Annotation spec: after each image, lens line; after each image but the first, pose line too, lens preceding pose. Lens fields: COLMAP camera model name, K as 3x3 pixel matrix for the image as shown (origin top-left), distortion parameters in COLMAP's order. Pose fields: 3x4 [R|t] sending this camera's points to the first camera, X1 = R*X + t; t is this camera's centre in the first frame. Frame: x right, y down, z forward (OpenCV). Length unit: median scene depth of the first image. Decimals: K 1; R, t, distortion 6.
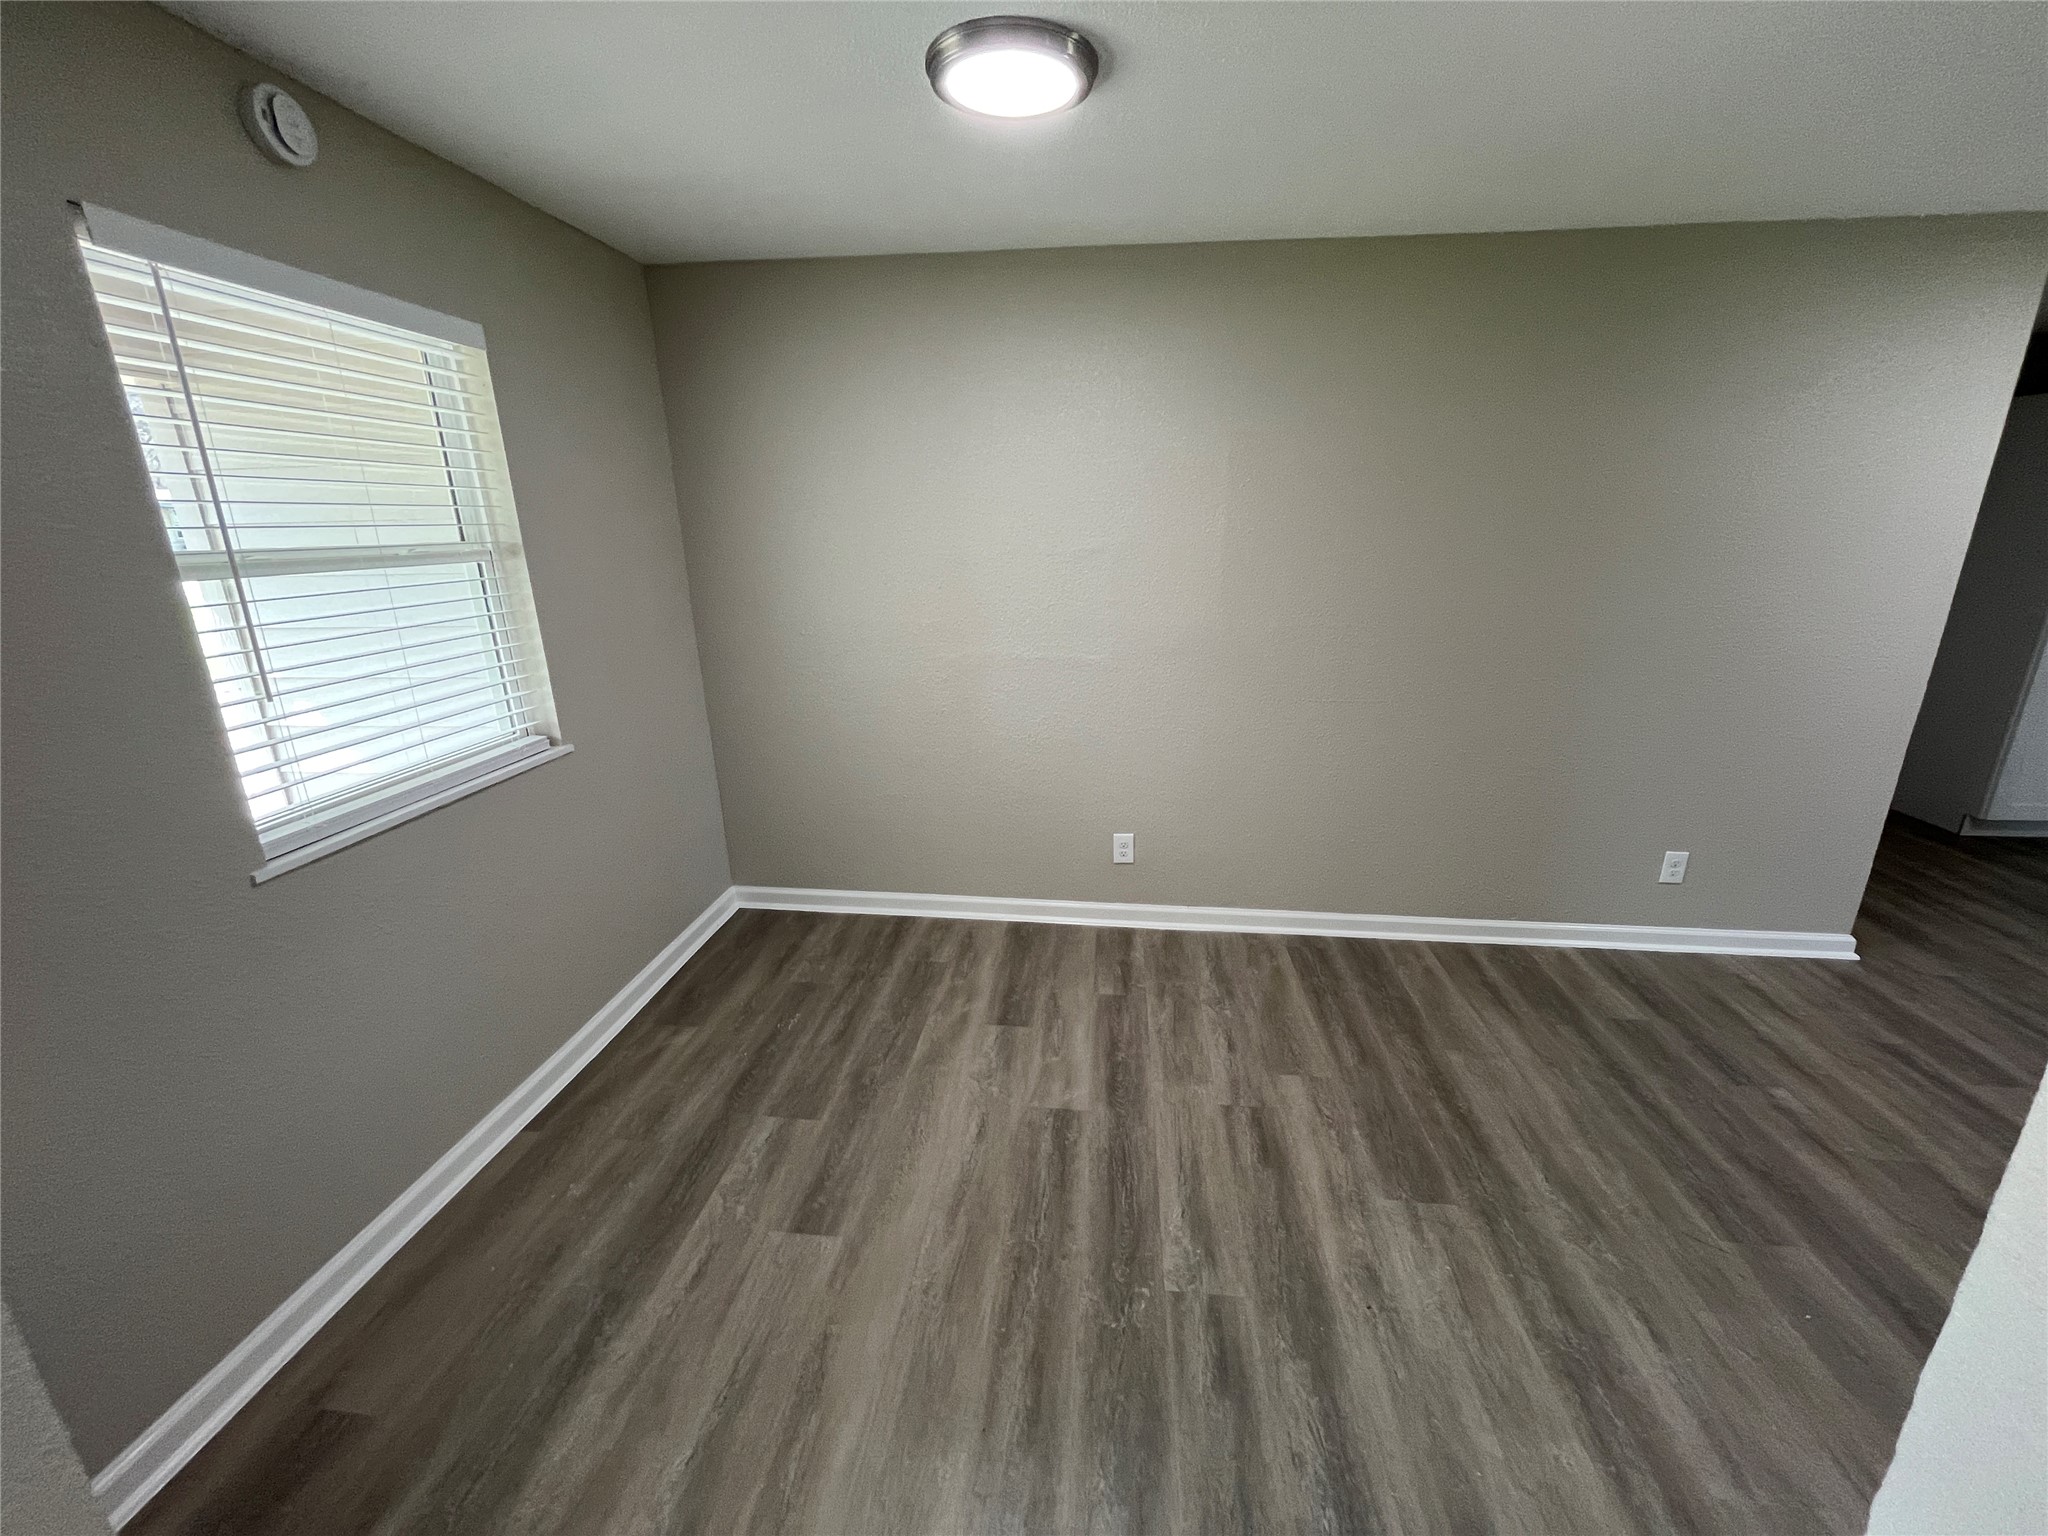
lens RADIAL K [[828.8, 0, 1023.3], [0, 828.8, 765.2], [0, 0, 1]] dist [-0.000552, -0.000601]
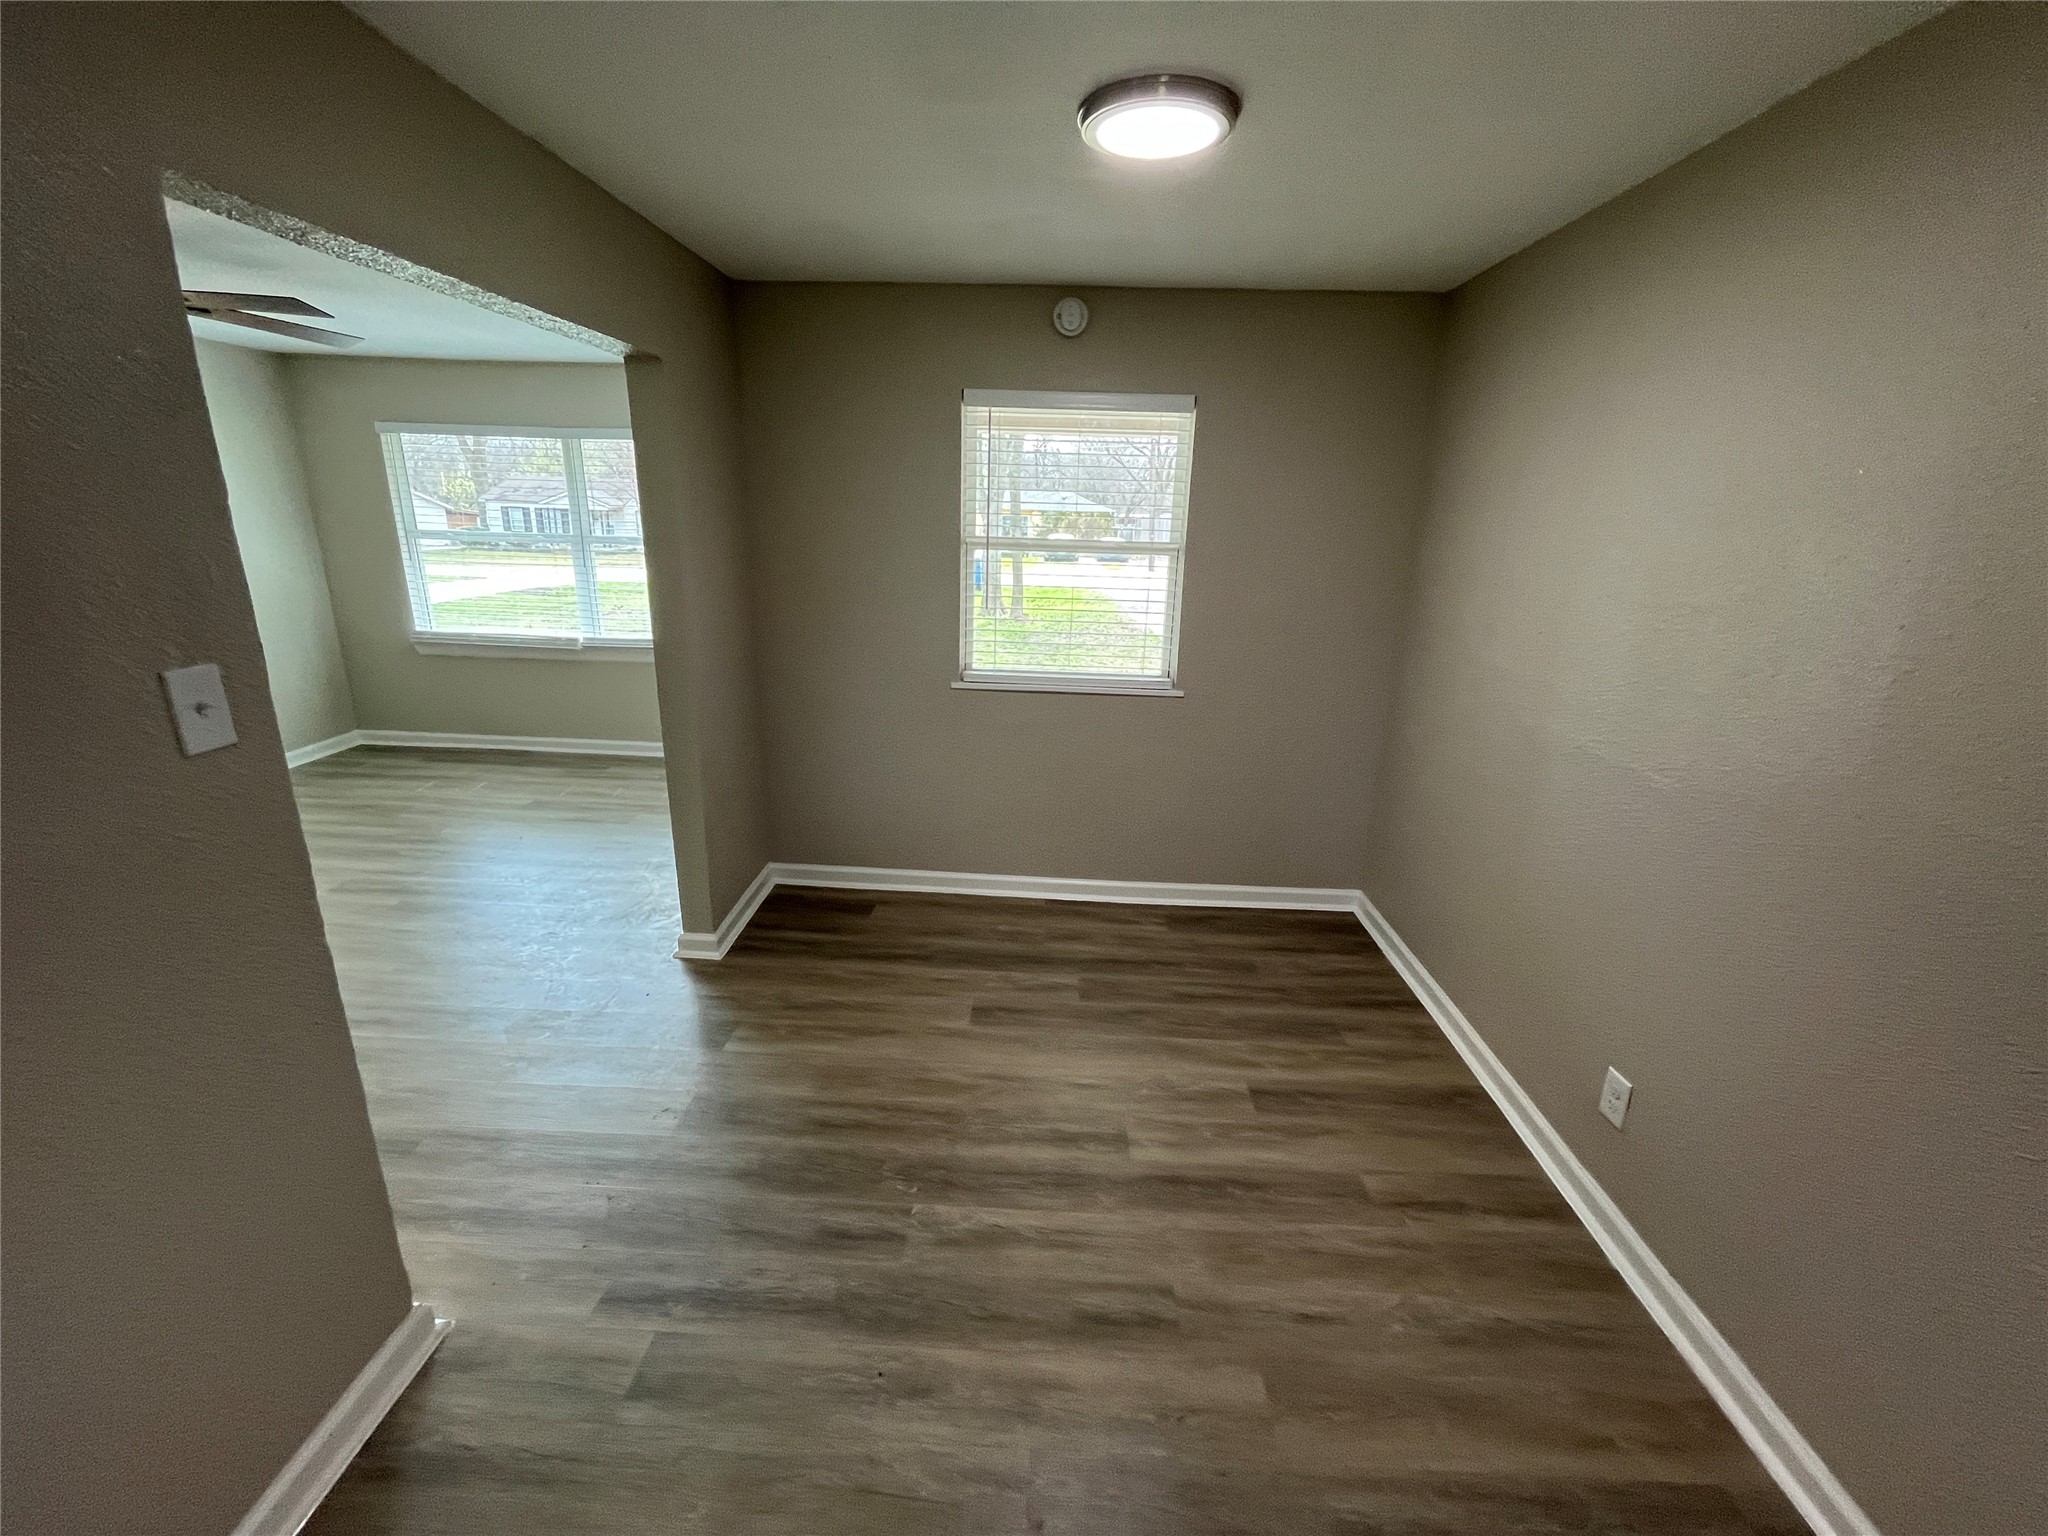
lens RADIAL K [[828.8, 0, 1023.3], [0, 828.8, 765.2], [0, 0, 1]] dist [-0.000552, -0.000601]
pose [[0.066196, 0.295035, -0.953191, 0.909890], [-0.306725, 0.915049, 0.261928, -0.222741], [0.949494, 0.275028, 0.151067, 0.667740]]
